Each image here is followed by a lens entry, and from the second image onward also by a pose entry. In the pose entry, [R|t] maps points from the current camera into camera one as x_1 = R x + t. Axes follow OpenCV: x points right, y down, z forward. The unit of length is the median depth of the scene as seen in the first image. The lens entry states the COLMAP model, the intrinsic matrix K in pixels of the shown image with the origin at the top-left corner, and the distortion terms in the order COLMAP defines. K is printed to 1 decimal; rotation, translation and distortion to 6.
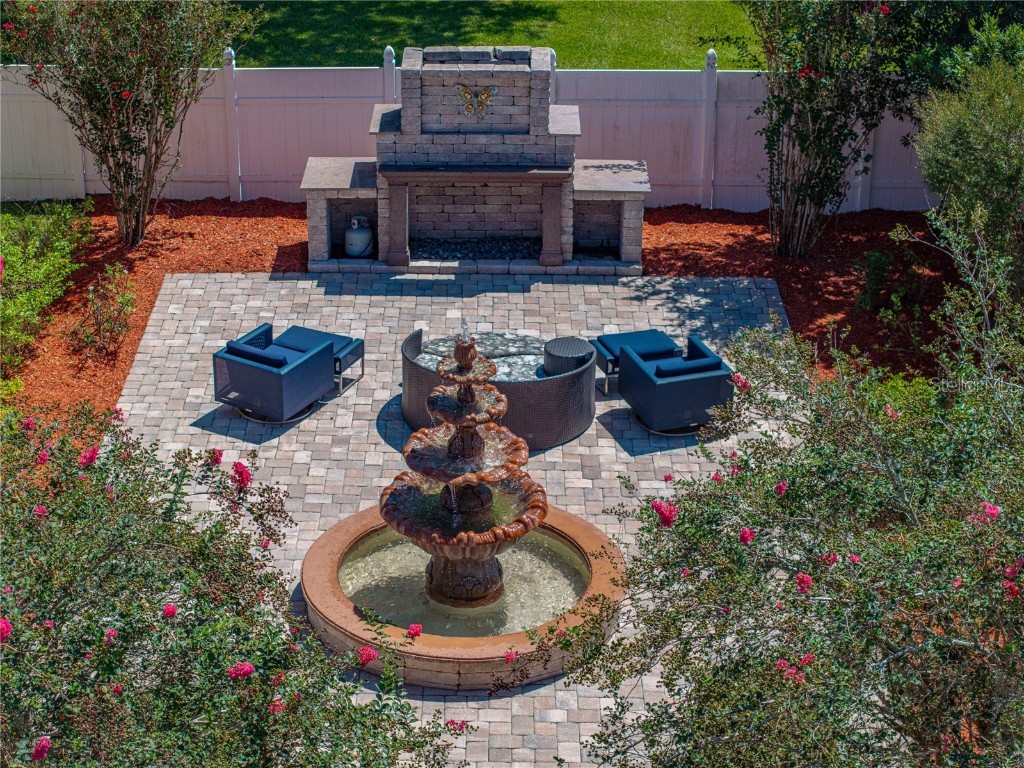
lens RADIAL K [[2140.4, 0, 509.6], [0, 2140.4, 383.6], [0, 0, 1]] dist [-0.088767, 0.000000]
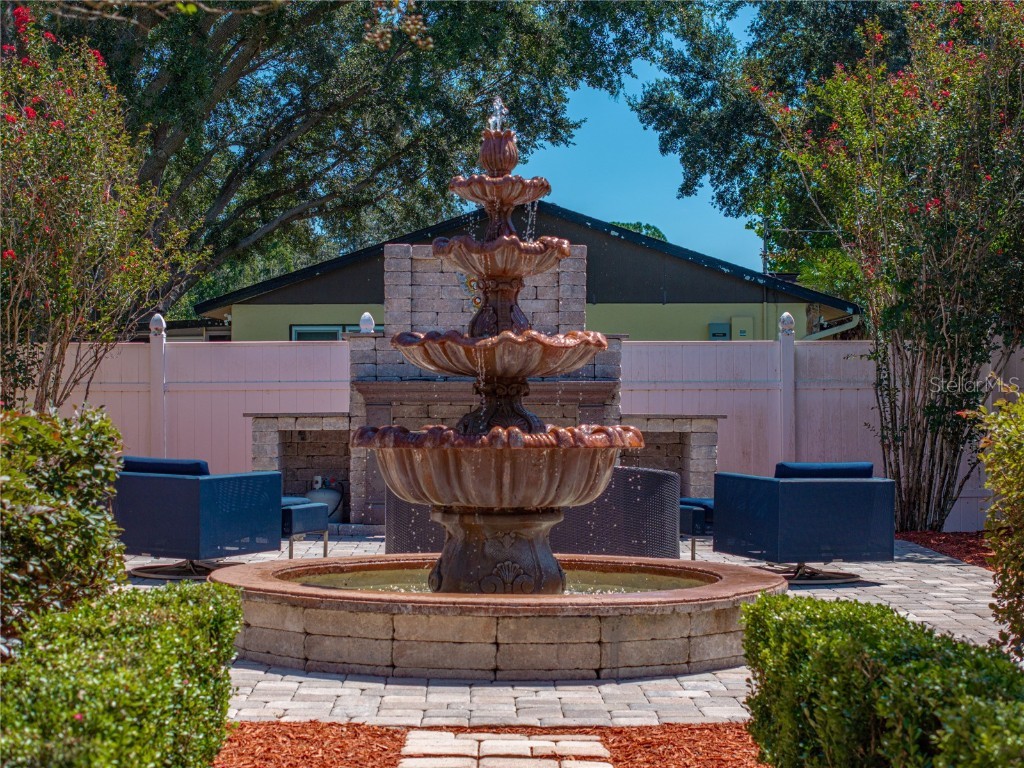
lens RADIAL K [[2140.4, 0, 515.7], [0, 2140.4, 384.5], [0, 0, 1]] dist [-0.088767, 0.000000]
pose [[0.999807, -0.006328, 0.018584, -0.018643], [0.013393, 0.911996, -0.409981, 0.192463], [-0.014354, 0.410151, 0.911905, 0.325947]]
